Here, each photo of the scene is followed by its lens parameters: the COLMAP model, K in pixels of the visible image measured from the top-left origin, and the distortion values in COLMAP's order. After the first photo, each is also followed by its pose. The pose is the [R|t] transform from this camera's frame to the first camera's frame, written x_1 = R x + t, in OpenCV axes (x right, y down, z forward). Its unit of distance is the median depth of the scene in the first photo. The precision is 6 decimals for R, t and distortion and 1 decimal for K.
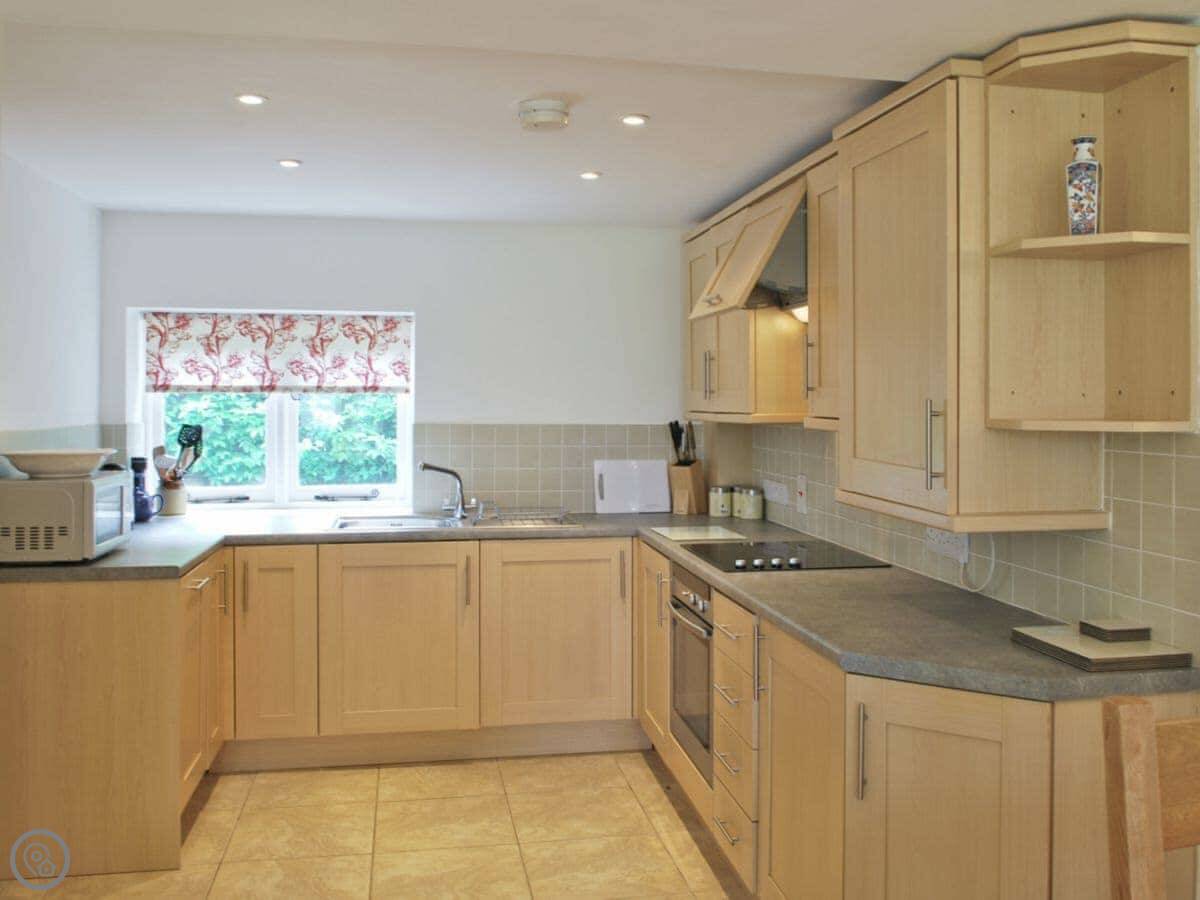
lens RADIAL K [[1143.2, 0, 600.0], [0, 1143.2, 450.0], [0, 0, 1]] dist [-0.059536, -0.002622]
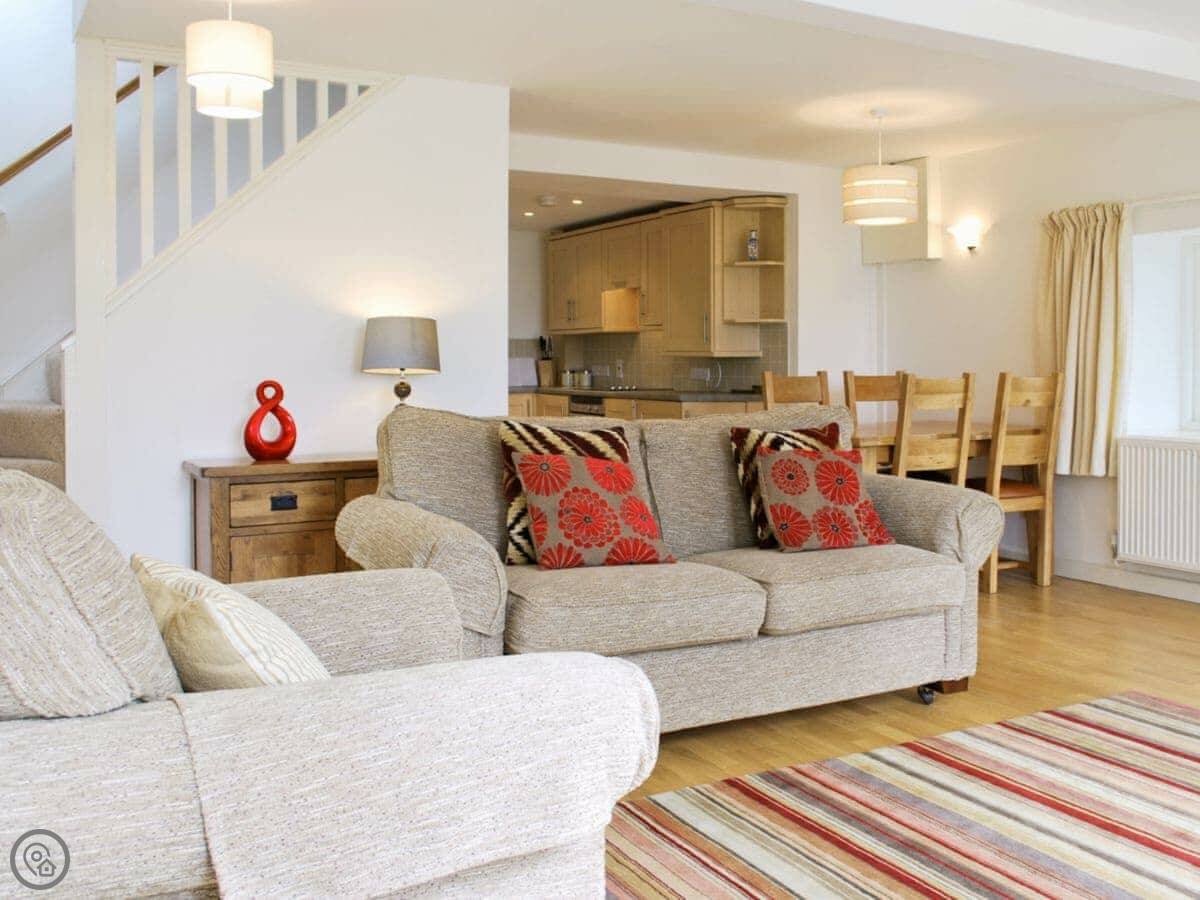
lens RADIAL K [[1143.2, 0, 600.0], [0, 1143.2, 450.0], [0, 0, 1]] dist [-0.059536, -0.002622]
pose [[0.955734, -0.022702, 0.293355, -0.879200], [0.011983, 0.999195, 0.038284, 0.199888], [-0.293988, -0.033074, 0.955237, -1.833976]]
